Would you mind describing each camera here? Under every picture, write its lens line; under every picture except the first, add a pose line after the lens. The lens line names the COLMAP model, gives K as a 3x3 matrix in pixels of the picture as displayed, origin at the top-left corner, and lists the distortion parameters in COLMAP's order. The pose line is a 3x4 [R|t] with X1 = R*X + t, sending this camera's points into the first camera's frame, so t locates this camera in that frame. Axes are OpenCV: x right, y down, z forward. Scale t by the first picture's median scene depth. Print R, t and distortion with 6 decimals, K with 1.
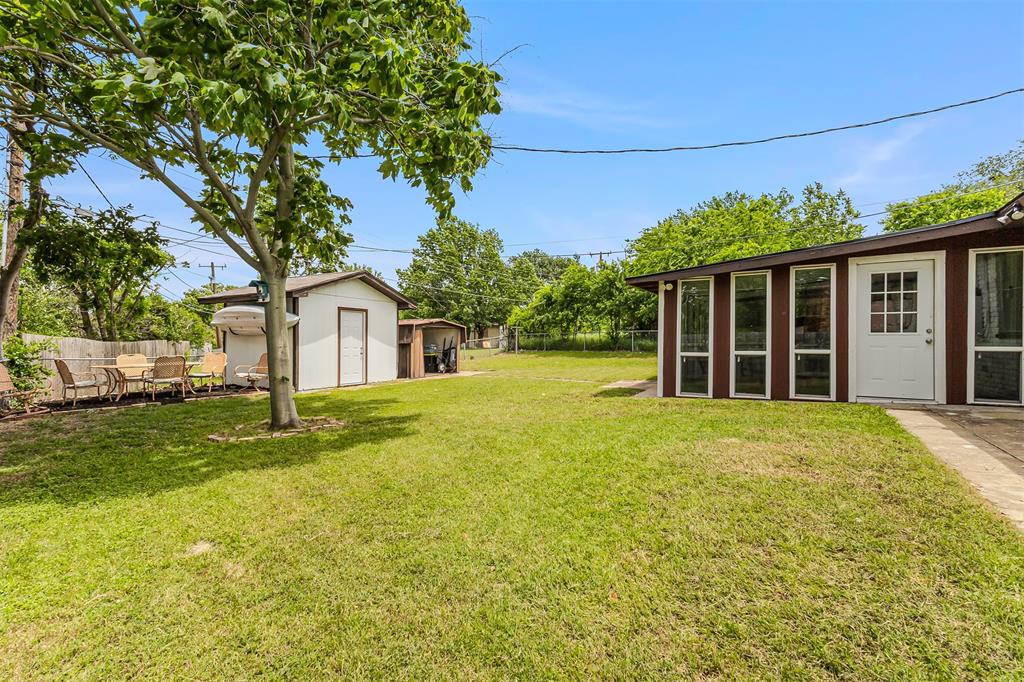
lens RADIAL K [[481.6, 0, 509.9], [0, 481.6, 344.3], [0, 0, 1]] dist [0.026972, -0.003959]
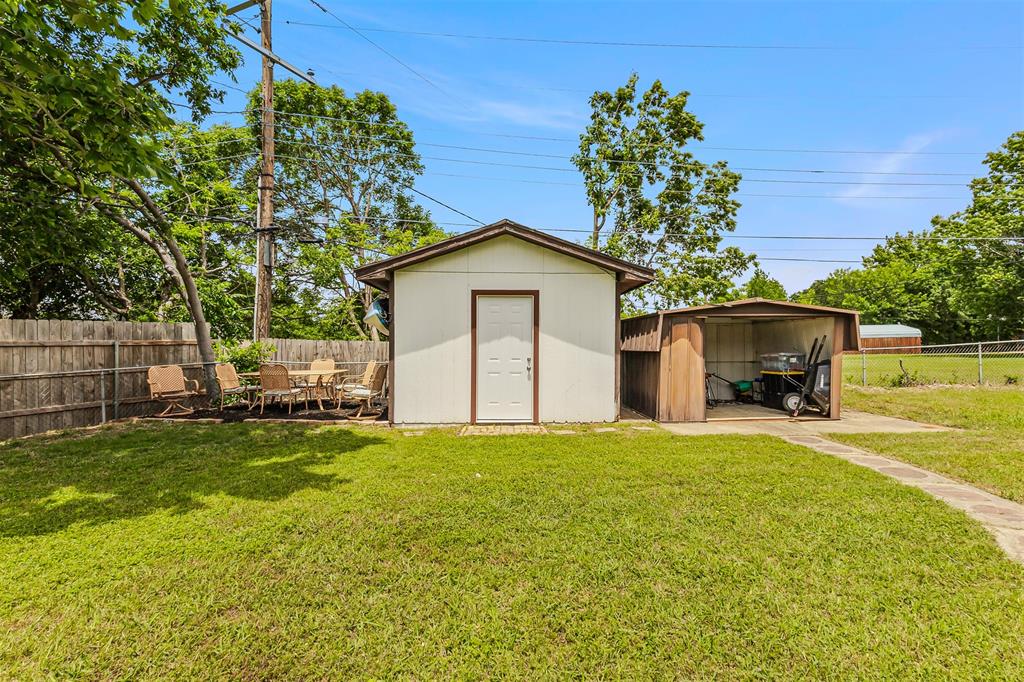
lens RADIAL K [[481.6, 0, 504.3], [0, 481.6, 338.5], [0, 0, 1]] dist [0.026972, -0.003959]
pose [[0.482890, 0.012369, -0.875594, 0.157625], [-0.006031, 0.999923, 0.010799, -0.020335], [0.875660, 0.000066, 0.482927, 0.625552]]
